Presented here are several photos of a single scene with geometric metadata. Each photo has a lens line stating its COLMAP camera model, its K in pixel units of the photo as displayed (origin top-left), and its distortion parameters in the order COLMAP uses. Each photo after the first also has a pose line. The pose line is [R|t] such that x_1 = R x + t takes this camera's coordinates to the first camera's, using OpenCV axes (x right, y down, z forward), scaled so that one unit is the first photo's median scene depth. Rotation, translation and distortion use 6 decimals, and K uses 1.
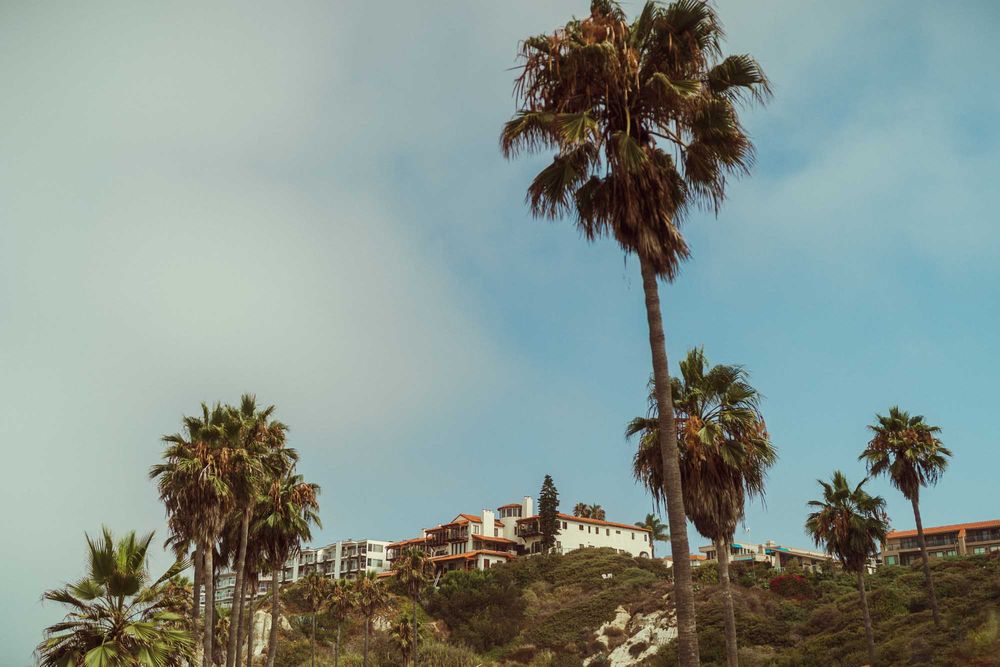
lens RADIAL K [[1026.4, 0, 498.5], [0, 1026.4, 331.4], [0, 0, 1]] dist [-0.020689, 0.000000]
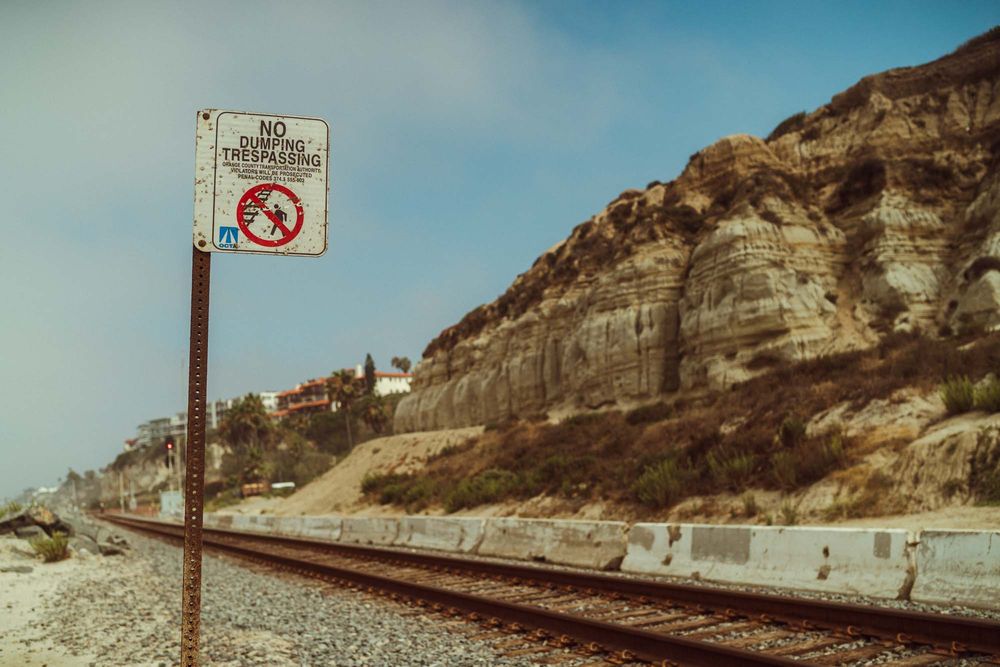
lens RADIAL K [[1026.4, 0, 501.9], [0, 1026.4, 333.5], [0, 0, 1]] dist [-0.020689, 0.000000]
pose [[0.986954, -0.077666, 0.141032, 0.029163], [0.048138, 0.978235, 0.201838, -0.230709], [-0.153639, -0.192416, 0.969212, -0.706059]]
